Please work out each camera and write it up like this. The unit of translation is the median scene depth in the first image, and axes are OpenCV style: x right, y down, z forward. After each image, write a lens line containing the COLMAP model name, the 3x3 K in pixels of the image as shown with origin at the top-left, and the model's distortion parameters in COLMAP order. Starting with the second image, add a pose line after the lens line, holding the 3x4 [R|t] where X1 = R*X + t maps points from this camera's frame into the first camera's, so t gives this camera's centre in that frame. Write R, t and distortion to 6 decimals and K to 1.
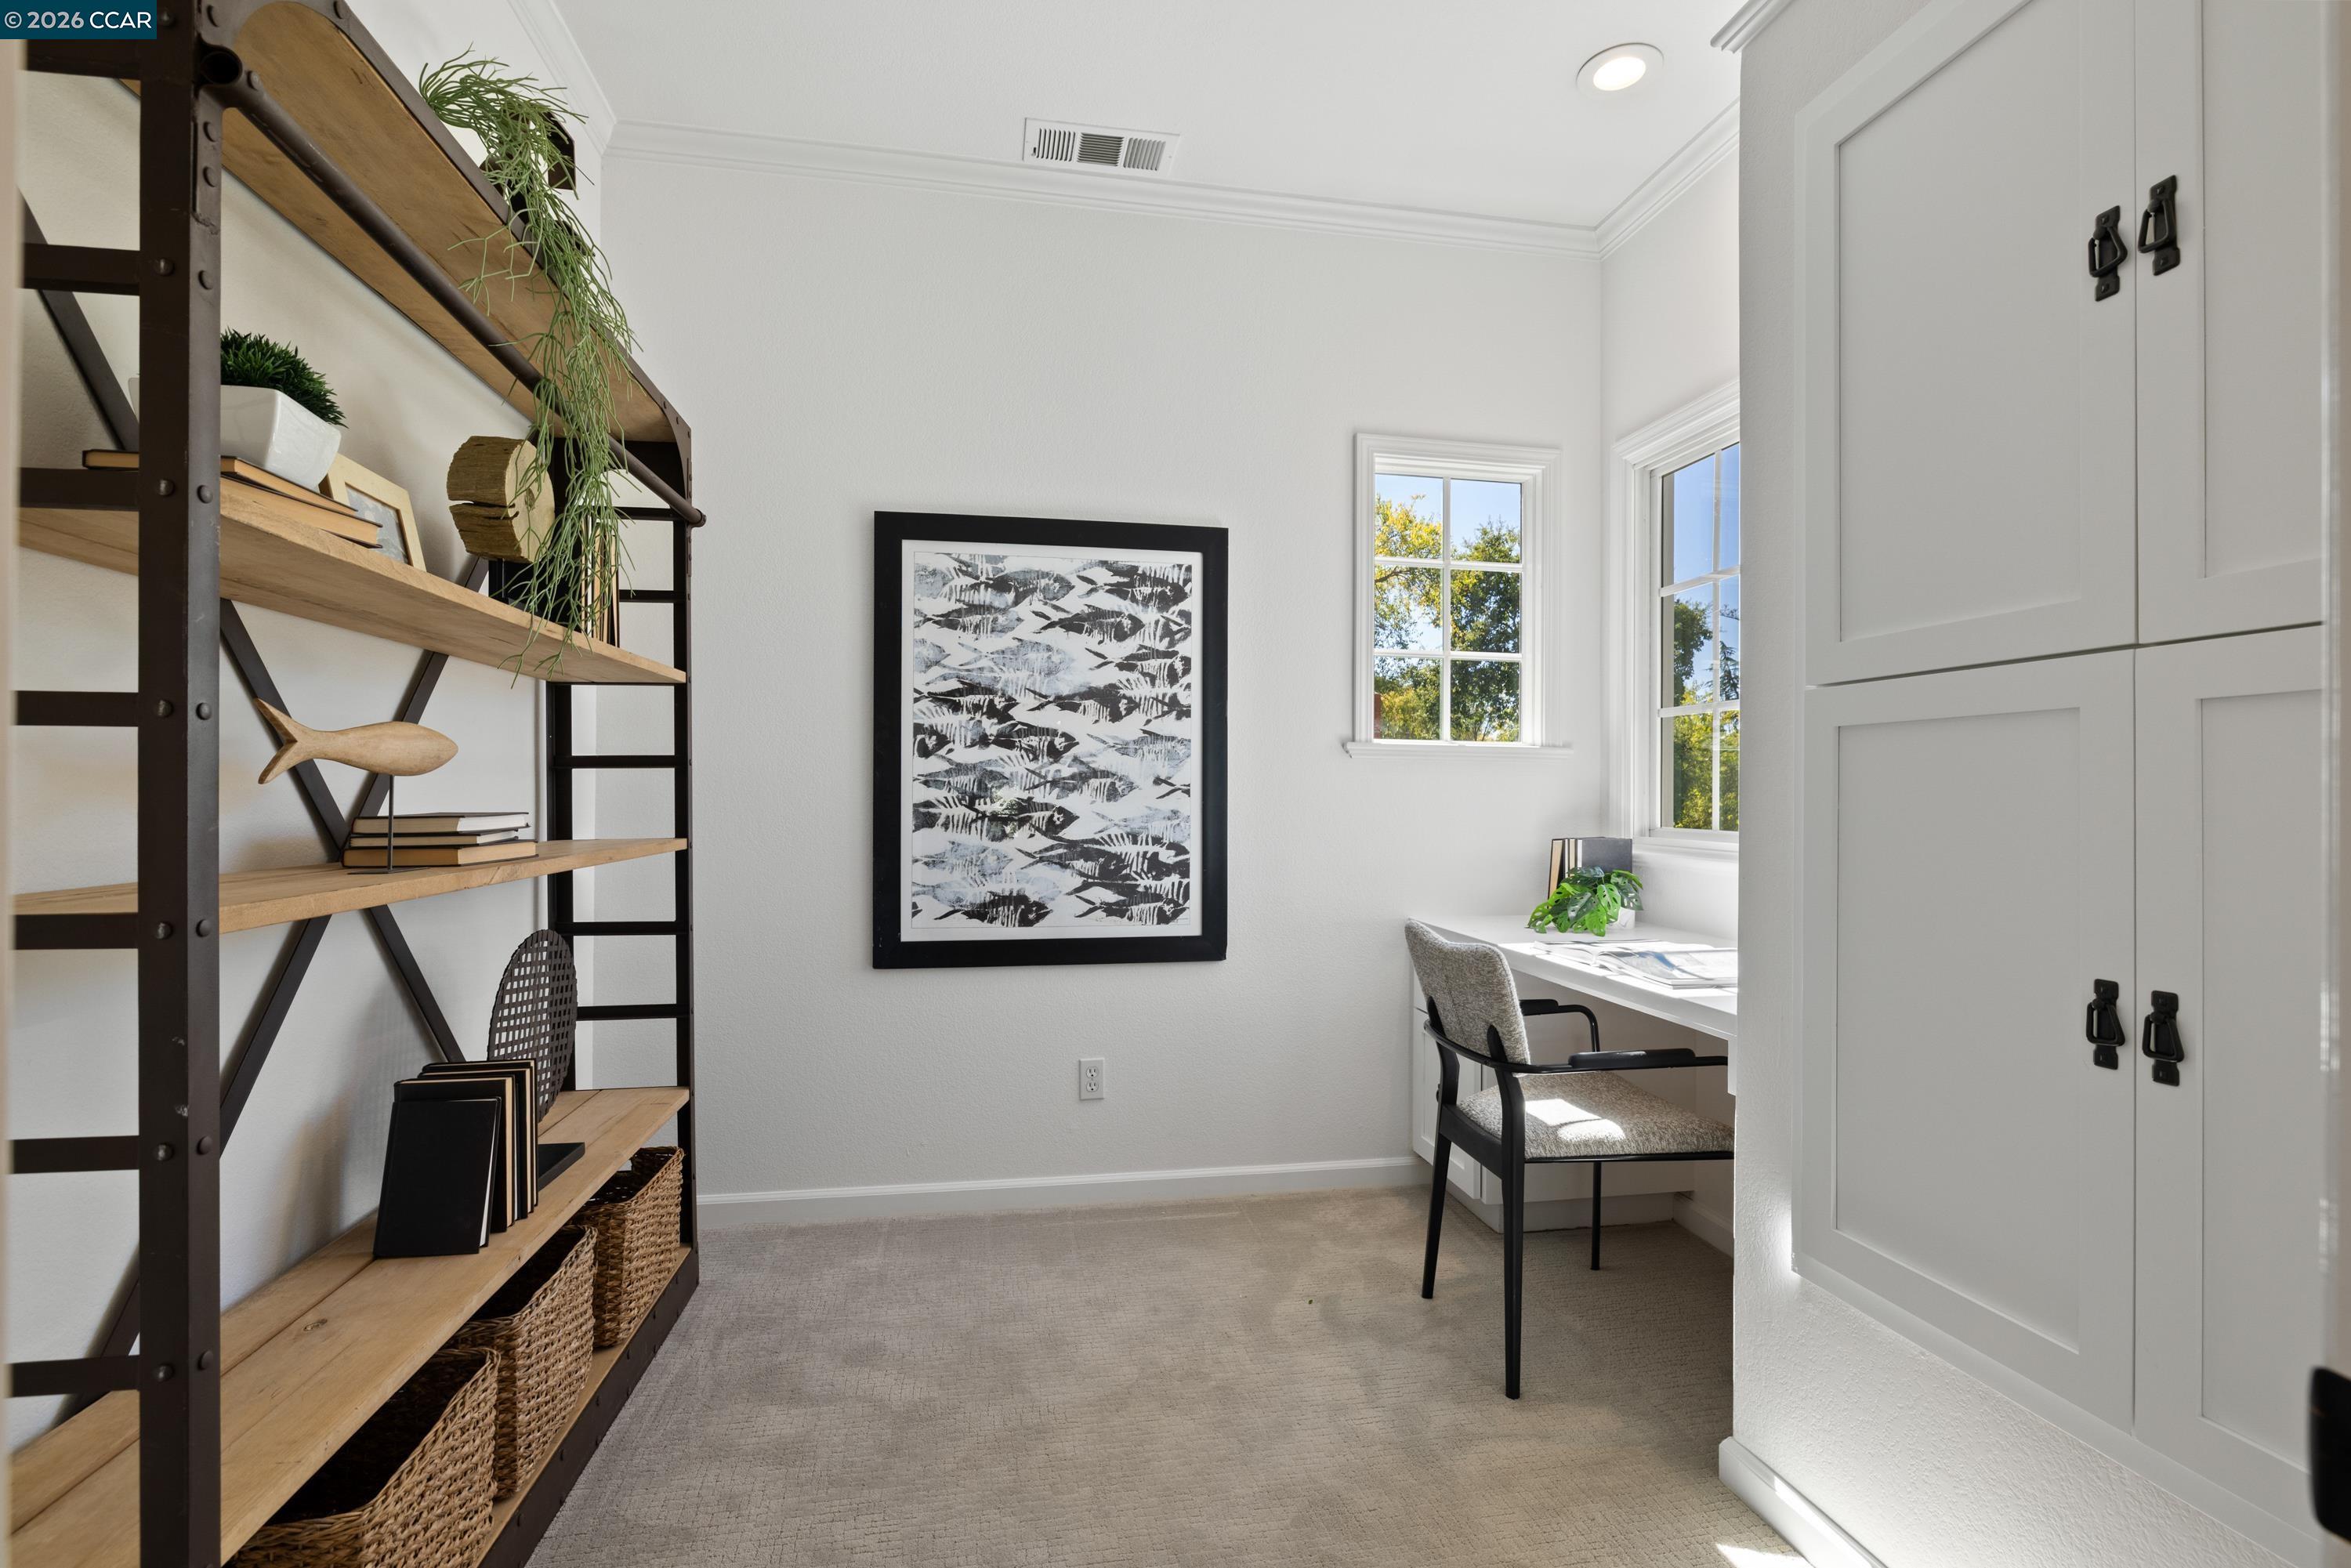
lens RADIAL K [[1099.7, 0, 1174.1], [0, 1099.7, 789.5], [0, 0, 1]] dist [-0.001257, 0.000053]
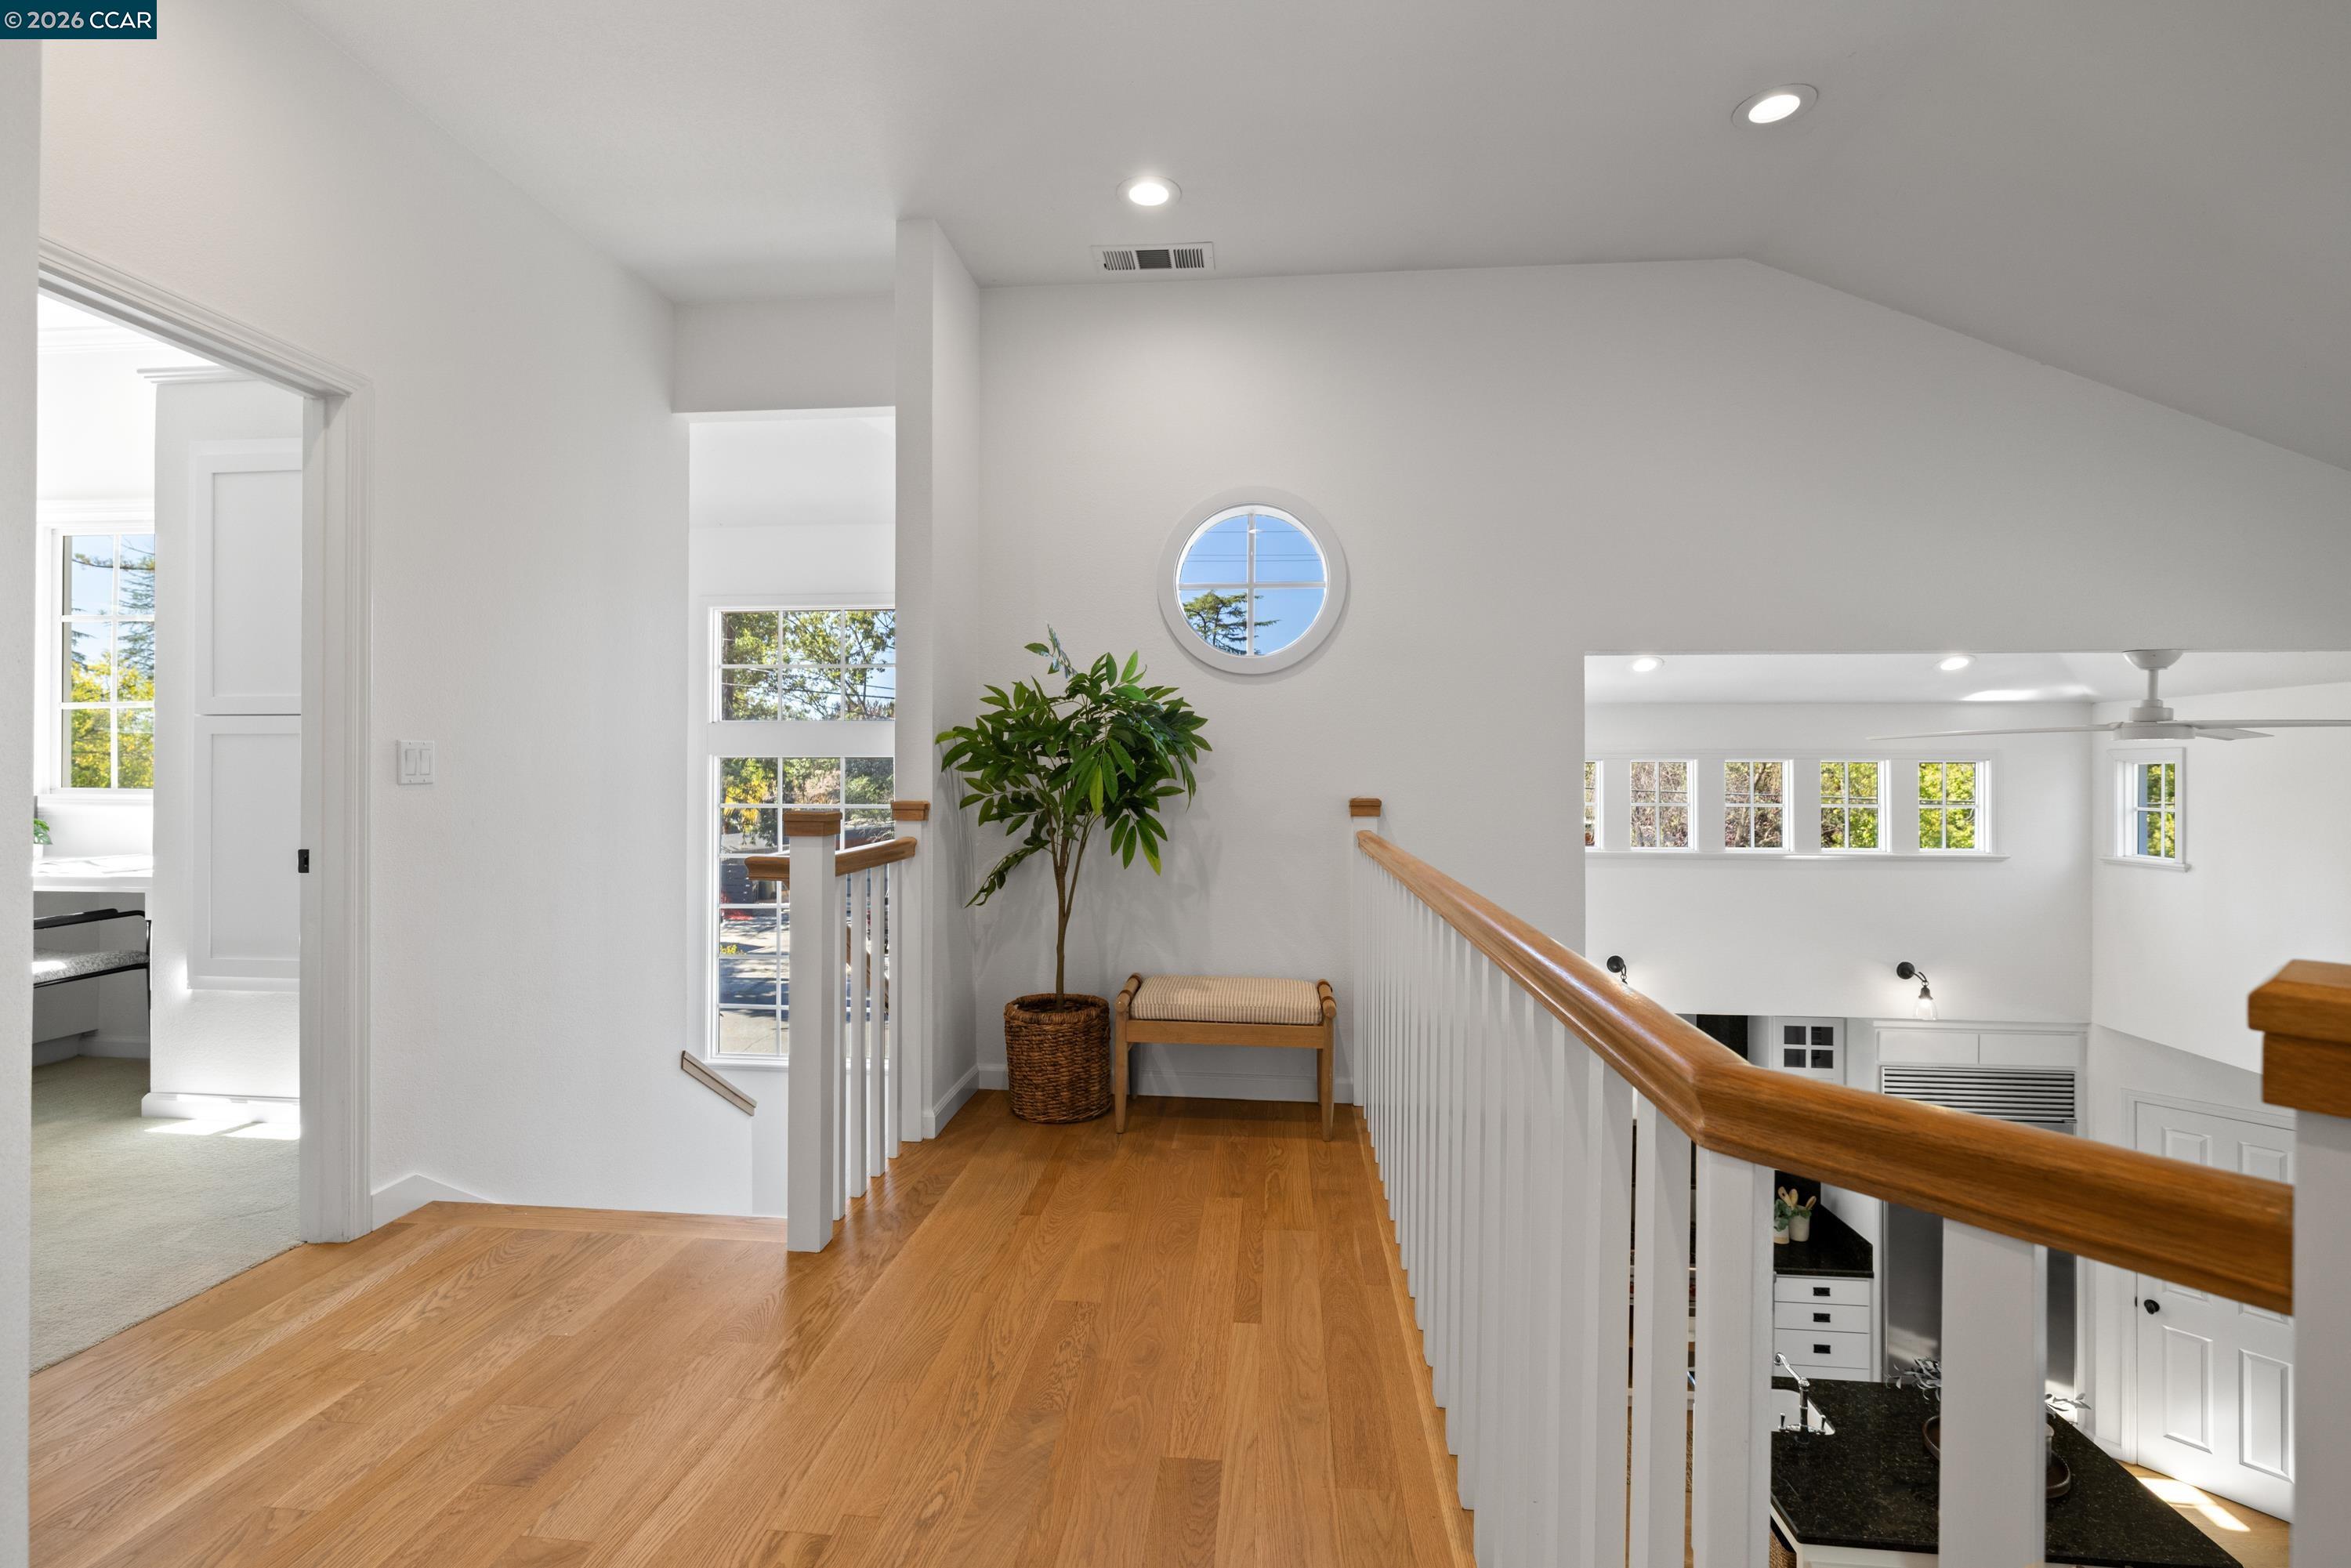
lens RADIAL K [[1047.8, 0, 1171.3], [0, 1047.8, 773.0], [0, 0, 1]] dist [-0.003218, -0.000358]
pose [[0.274863, -0.002267, 0.961481, -0.676604], [-0.004319, 0.999984, 0.003592, 0.006191], [-0.961474, -0.005140, 0.274849, -1.092693]]
